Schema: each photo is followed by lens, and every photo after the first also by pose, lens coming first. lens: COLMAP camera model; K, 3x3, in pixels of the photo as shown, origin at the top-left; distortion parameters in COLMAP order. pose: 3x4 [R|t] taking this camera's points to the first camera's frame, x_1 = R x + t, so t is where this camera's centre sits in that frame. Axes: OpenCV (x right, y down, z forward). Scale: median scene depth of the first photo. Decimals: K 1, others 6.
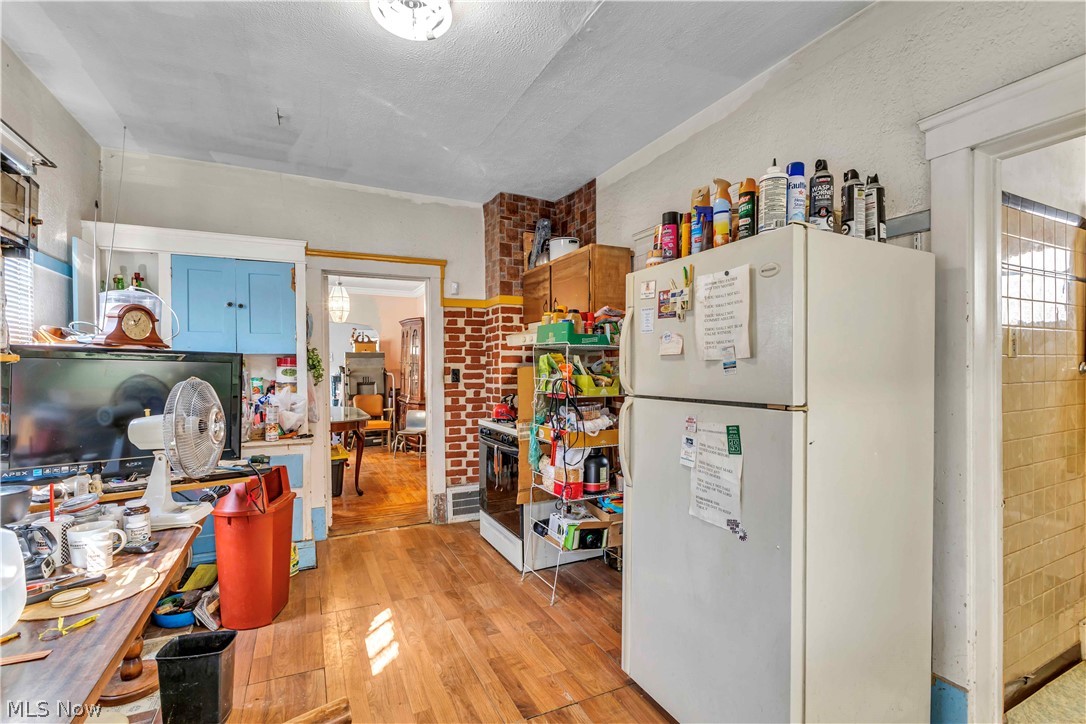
lens RADIAL K [[484.5, 0, 541.1], [0, 484.5, 367.3], [0, 0, 1]] dist [-0.000561, -0.000155]
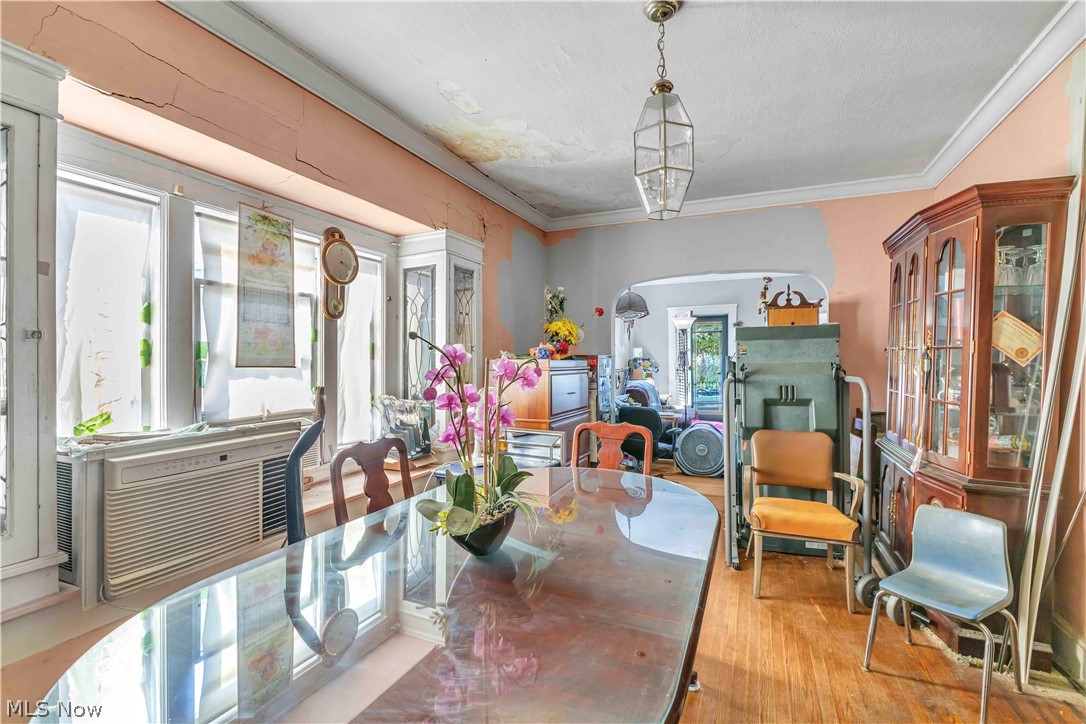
lens RADIAL K [[484.5, 0, 542.1], [0, 484.5, 365.9], [0, 0, 1]] dist [-0.000561, -0.000155]
pose [[0.633388, 0.005032, -0.773818, -0.176802], [0.003969, 0.999945, 0.009751, -0.001225], [0.773824, -0.009247, 0.633333, 0.581409]]
